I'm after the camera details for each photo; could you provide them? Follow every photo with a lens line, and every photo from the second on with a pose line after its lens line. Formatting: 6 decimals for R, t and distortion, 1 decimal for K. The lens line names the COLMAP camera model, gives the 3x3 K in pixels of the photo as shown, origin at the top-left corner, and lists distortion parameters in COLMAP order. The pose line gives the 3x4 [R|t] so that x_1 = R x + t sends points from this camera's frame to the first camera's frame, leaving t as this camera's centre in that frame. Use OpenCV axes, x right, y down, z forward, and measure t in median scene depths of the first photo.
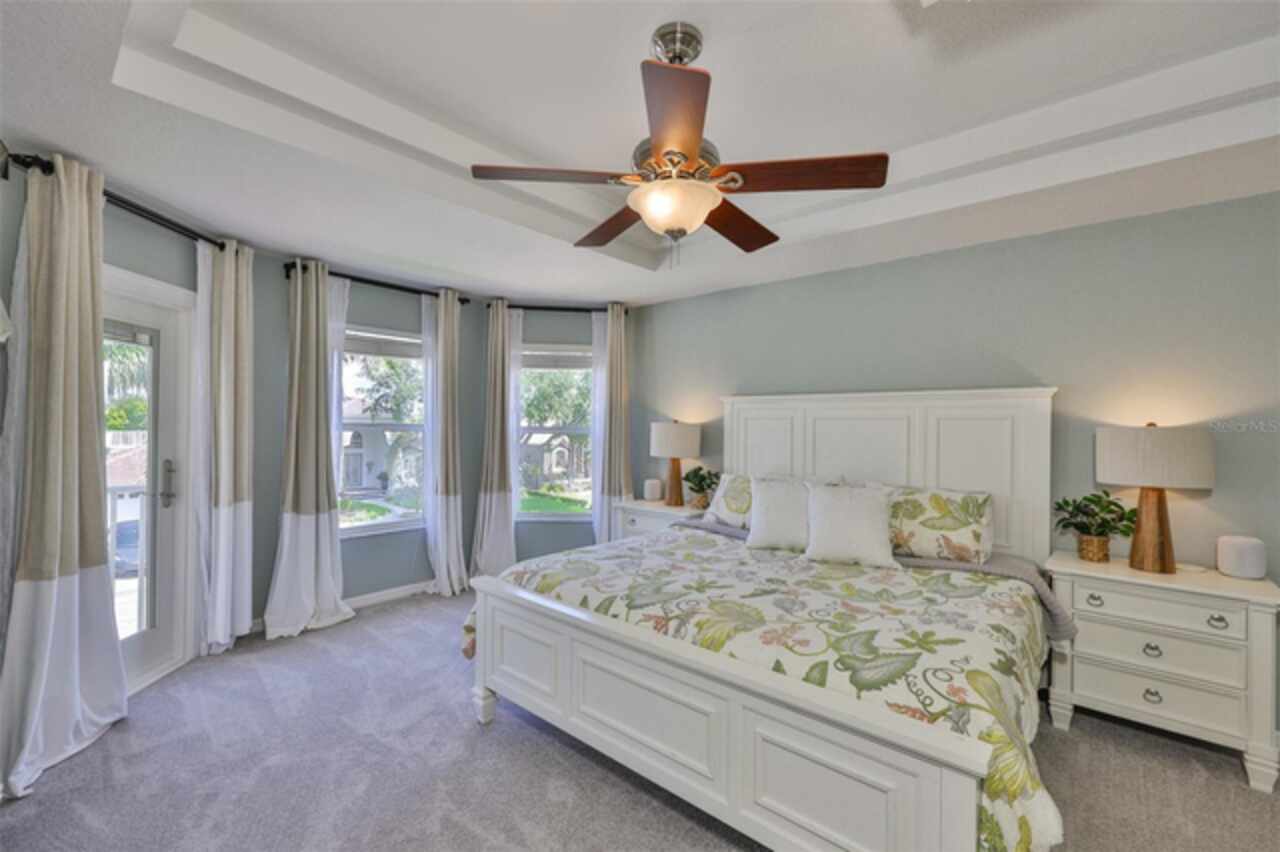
lens RADIAL K [[539.1, 0, 630.8], [0, 539.1, 422.7], [0, 0, 1]] dist [-0.005934, 0.002050]
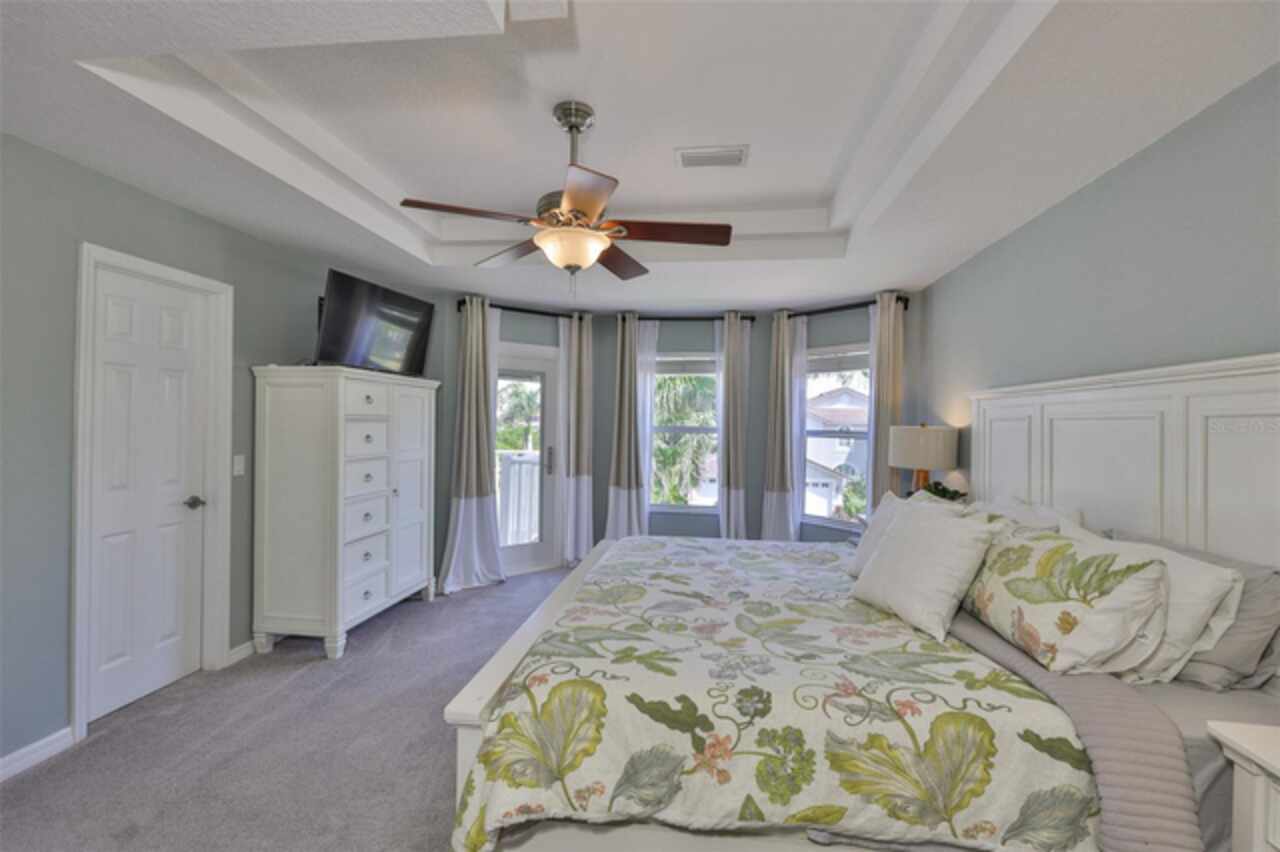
lens RADIAL K [[539.1, 0, 648.1], [0, 539.1, 425.4], [0, 0, 1]] dist [-0.005934, 0.002050]
pose [[0.565226, -0.001819, -0.824934, 0.936630], [-0.007647, 0.999943, -0.007444, 0.014437], [0.824900, 0.010516, 0.565180, 0.351494]]
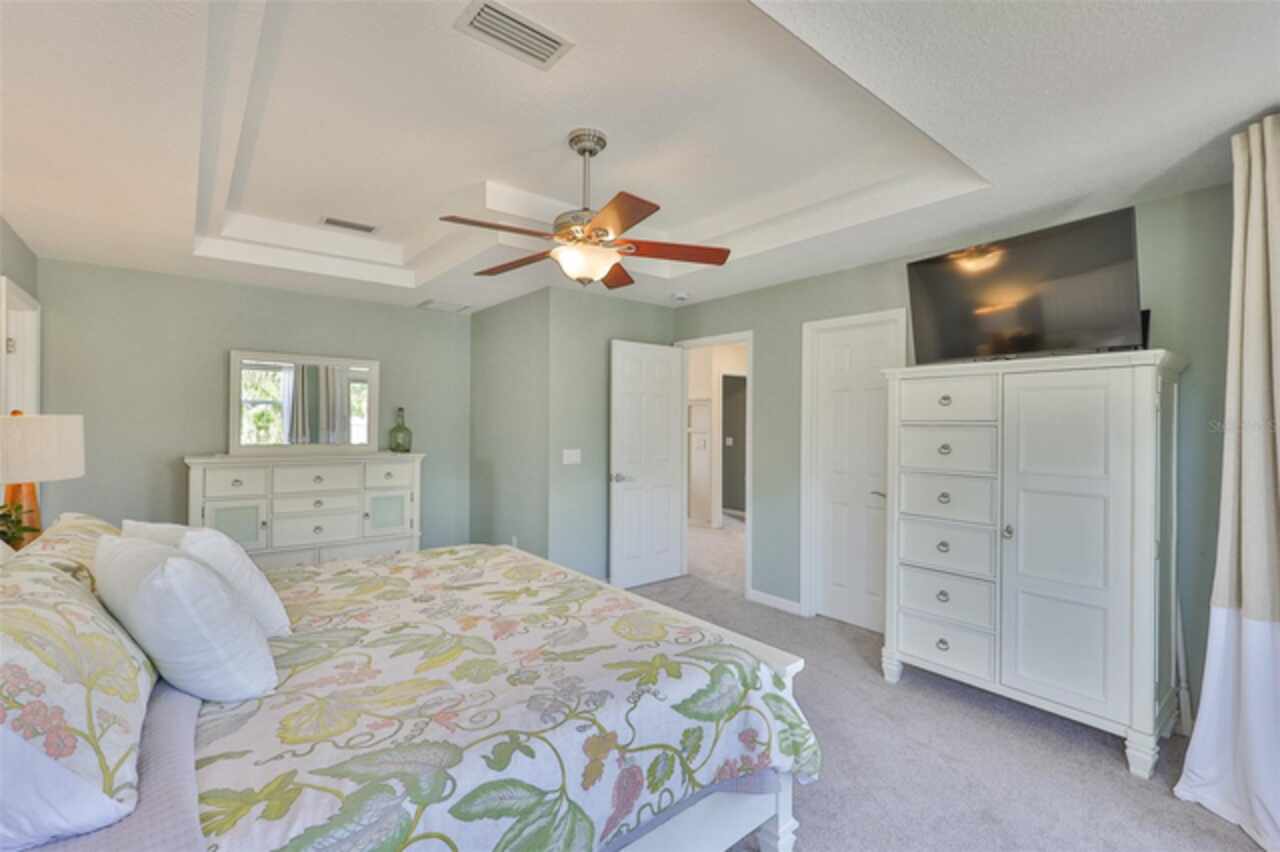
lens RADIAL K [[539.1, 0, 641.4], [0, 539.1, 421.9], [0, 0, 1]] dist [-0.005934, 0.002050]
pose [[-0.987582, -0.010184, 0.156776, 0.043431], [-0.009831, 0.999947, 0.003022, -0.004175], [-0.156798, 0.001443, -0.987630, 1.588591]]
